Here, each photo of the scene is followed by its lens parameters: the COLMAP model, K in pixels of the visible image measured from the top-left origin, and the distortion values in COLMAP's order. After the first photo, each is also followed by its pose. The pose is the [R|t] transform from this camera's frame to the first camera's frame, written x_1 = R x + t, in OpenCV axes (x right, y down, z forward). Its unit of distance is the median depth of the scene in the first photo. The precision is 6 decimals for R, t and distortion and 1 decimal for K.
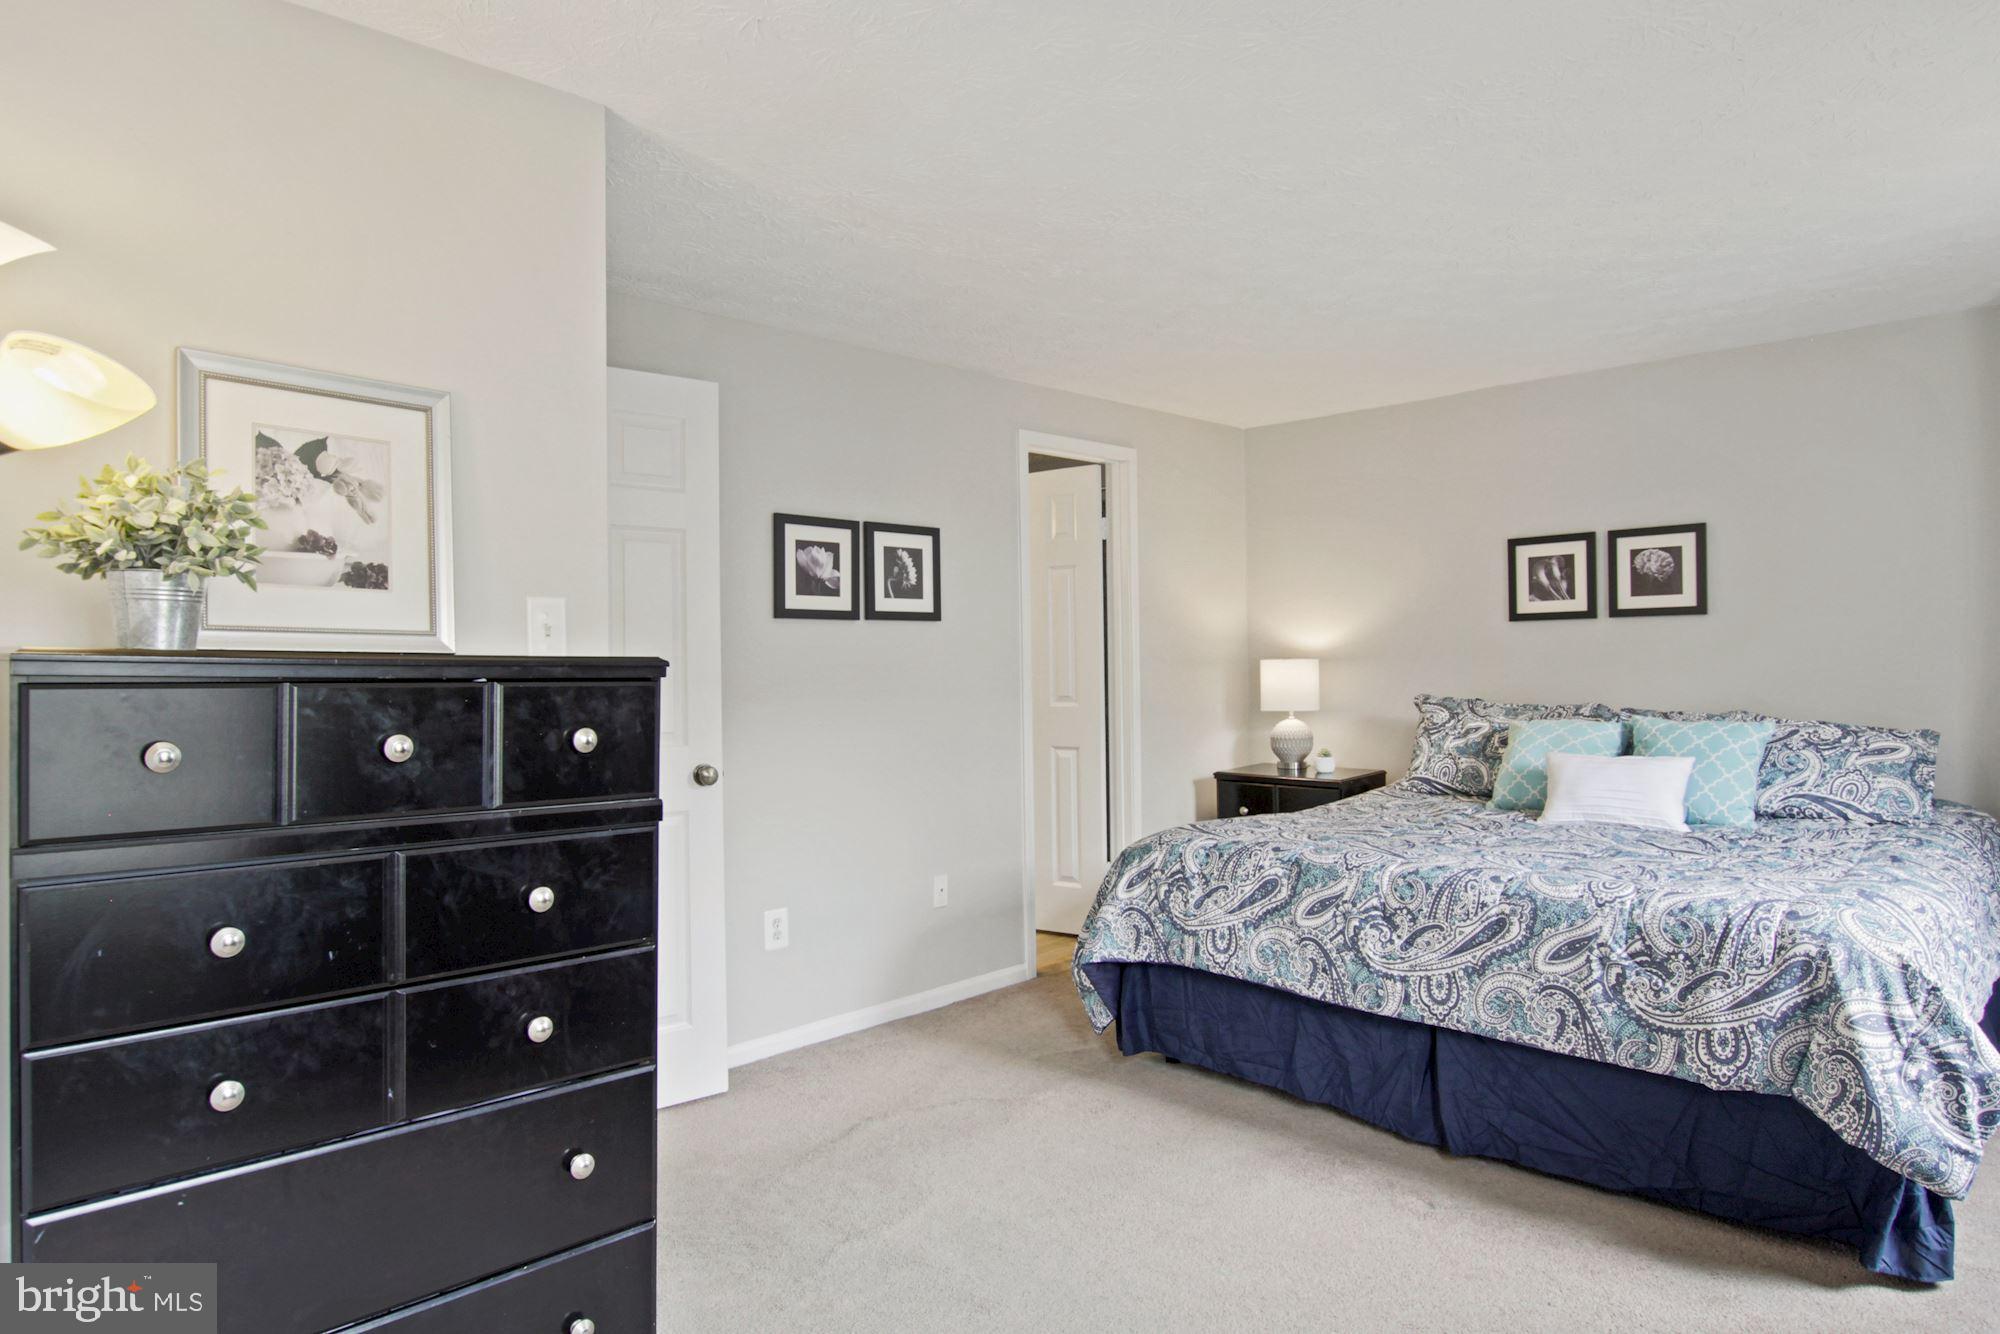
lens RADIAL K [[1186.7, 0, 992.3], [0, 1186.7, 663.3], [0, 0, 1]] dist [-0.036608, 0.007808]
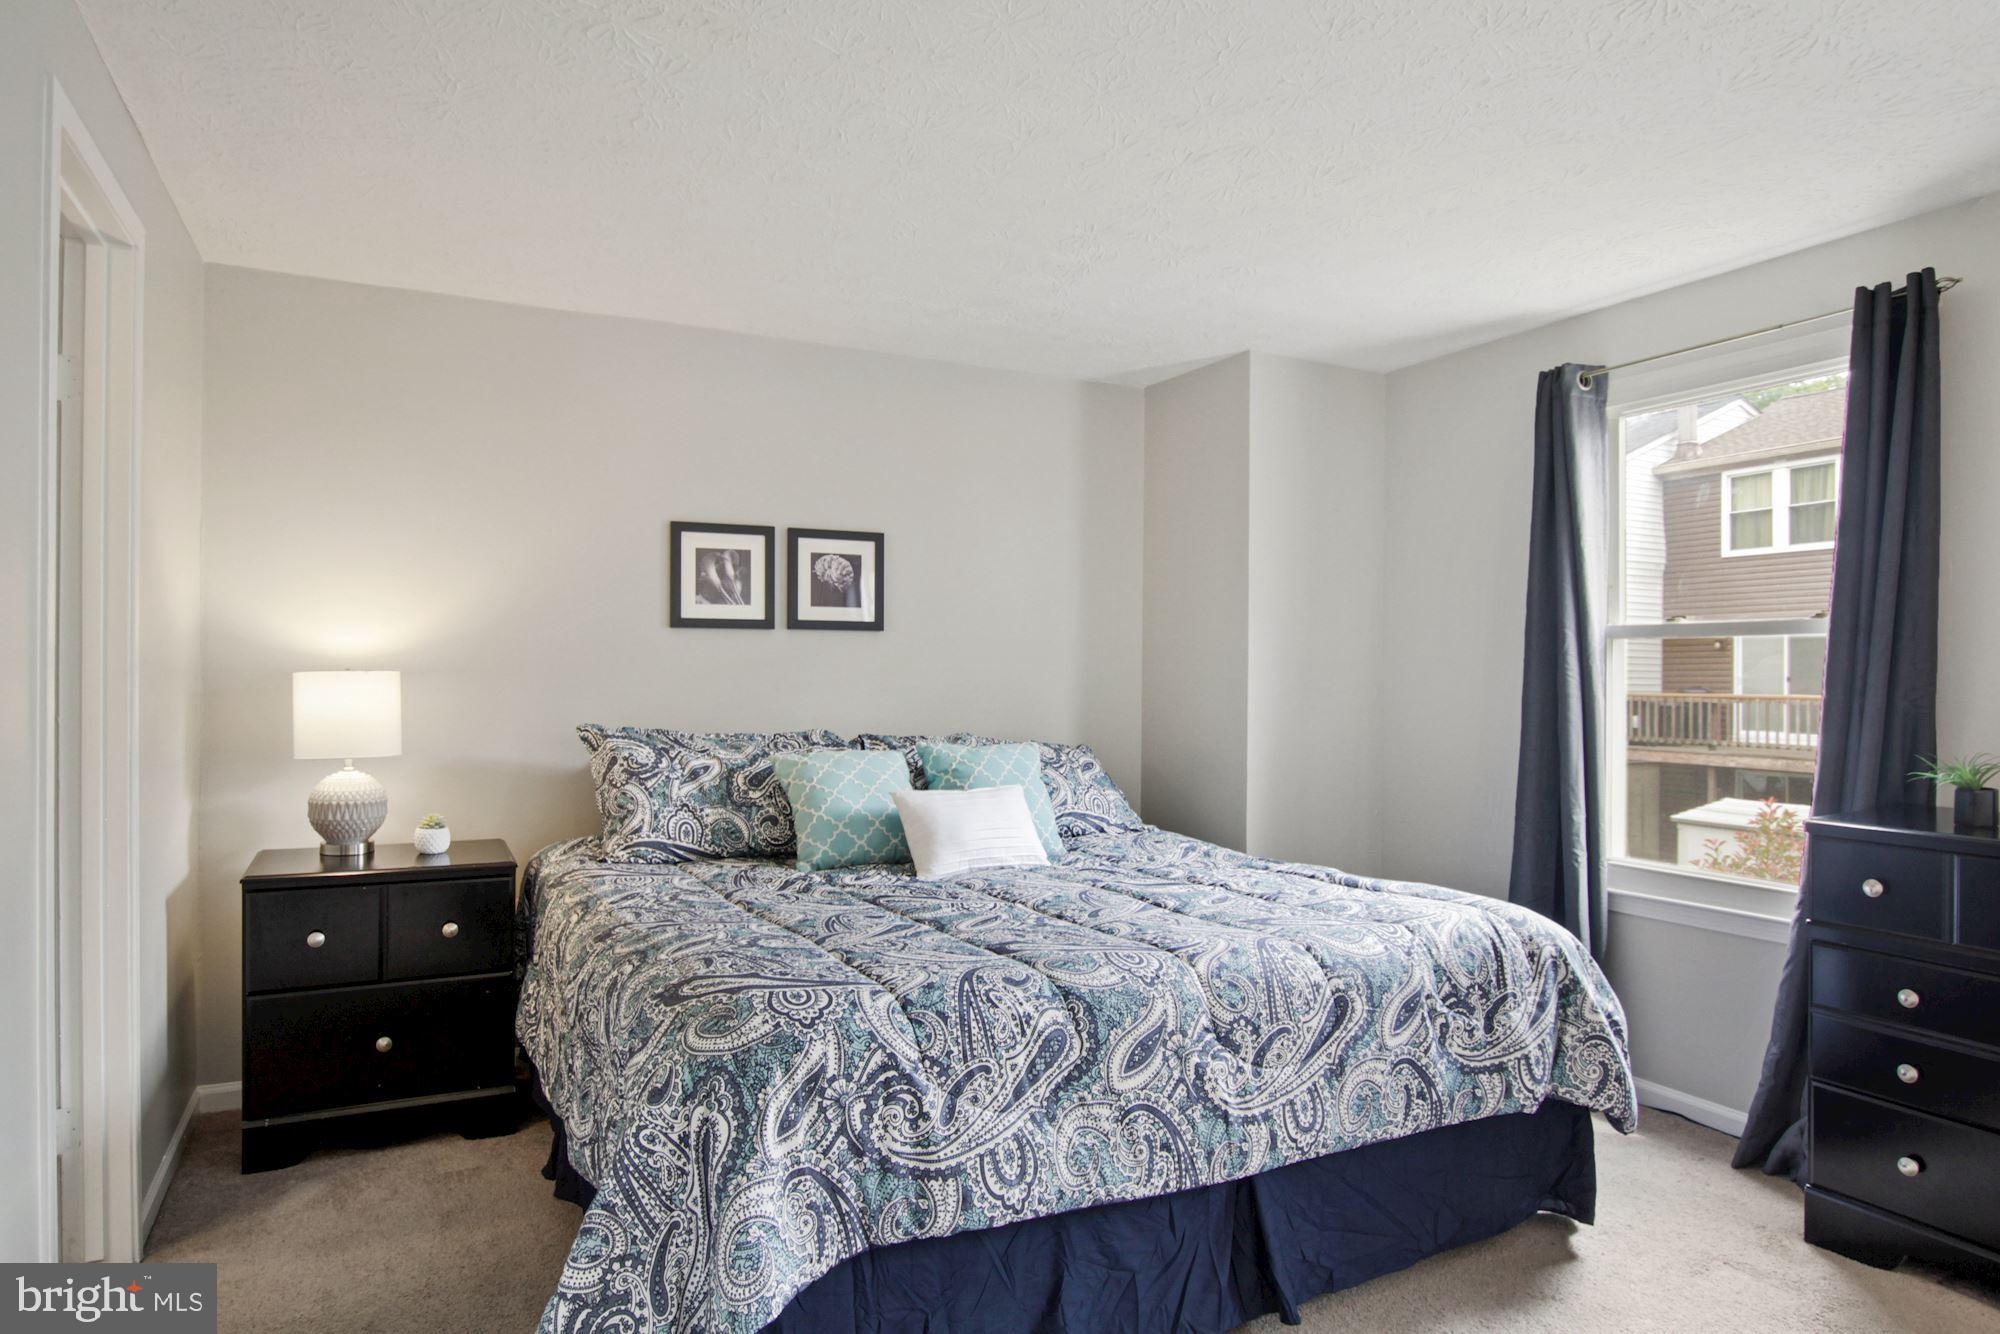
lens RADIAL K [[1186.7, 0, 998.4], [0, 1186.7, 672.4], [0, 0, 1]] dist [-0.036608, 0.007808]
pose [[0.307408, 0.018061, 0.951406, -0.340415], [-0.006077, 0.999837, -0.017017, 0.008645], [-0.951558, -0.000551, 0.307468, 0.811470]]
